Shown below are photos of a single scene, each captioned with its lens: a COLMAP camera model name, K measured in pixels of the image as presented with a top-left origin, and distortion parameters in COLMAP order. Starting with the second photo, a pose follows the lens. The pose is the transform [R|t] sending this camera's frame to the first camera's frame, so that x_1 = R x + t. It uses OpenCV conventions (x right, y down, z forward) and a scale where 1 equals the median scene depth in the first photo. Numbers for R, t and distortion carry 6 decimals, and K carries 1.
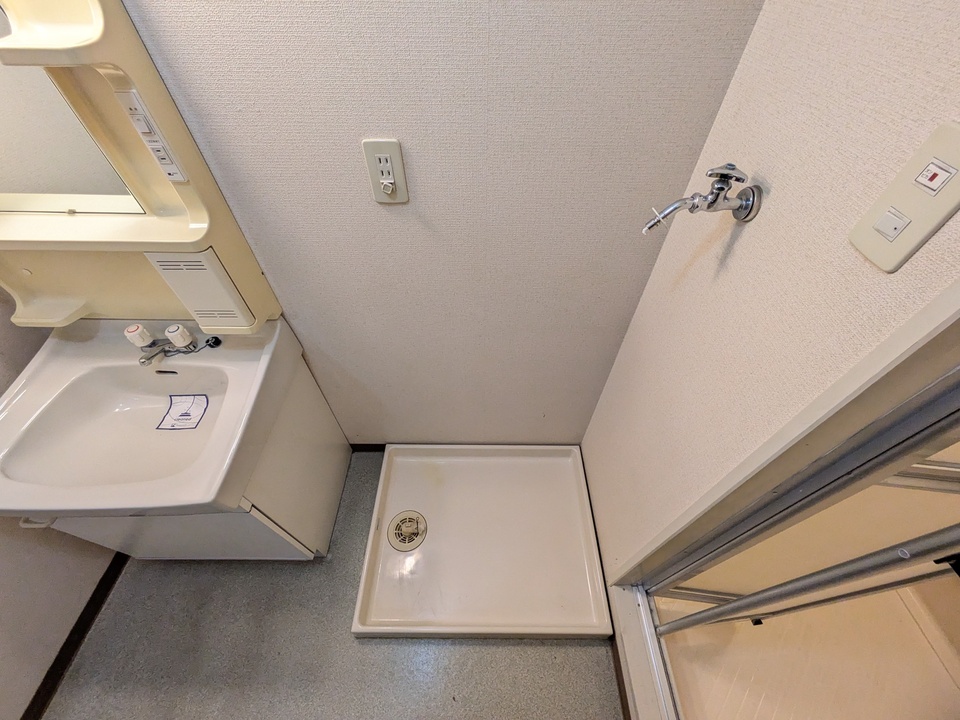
lens RADIAL K [[390.6, 0, 480.0], [0, 390.6, 360.0], [0, 0, 1]] dist [0.002755, 0.000301]
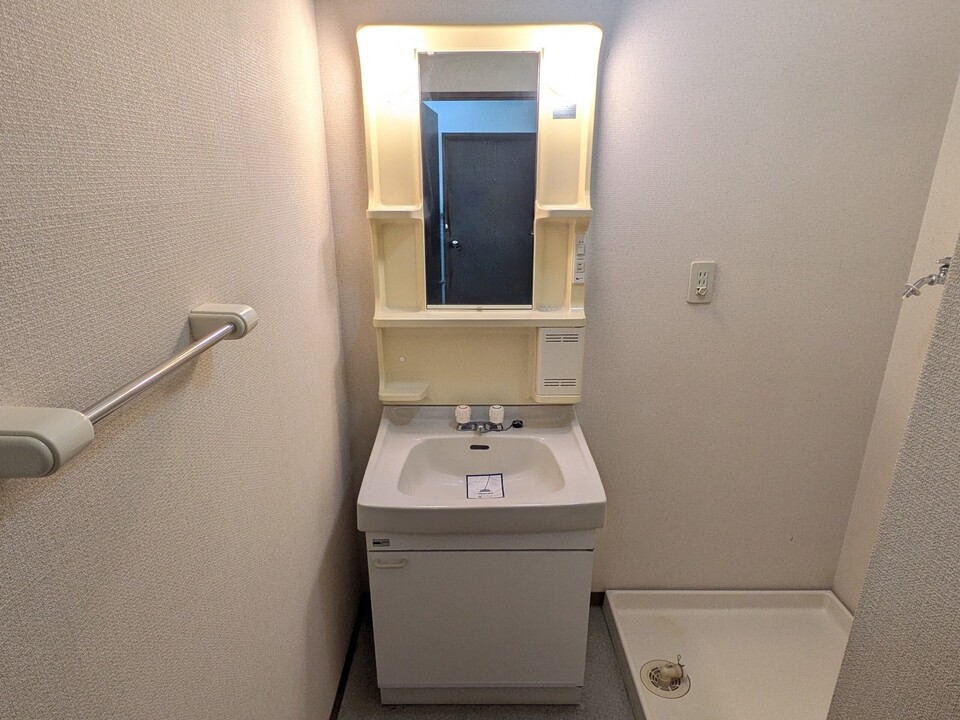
lens RADIAL K [[565.2, 0, 480.0], [0, 565.2, 360.0], [0, 0, 1]] dist [-0.001381, -0.000629]
pose [[0.999943, -0.005630, -0.009057, -0.846904], [0.000226, 0.860304, -0.509781, 0.697325], [0.010662, 0.509750, 0.860257, -0.571324]]
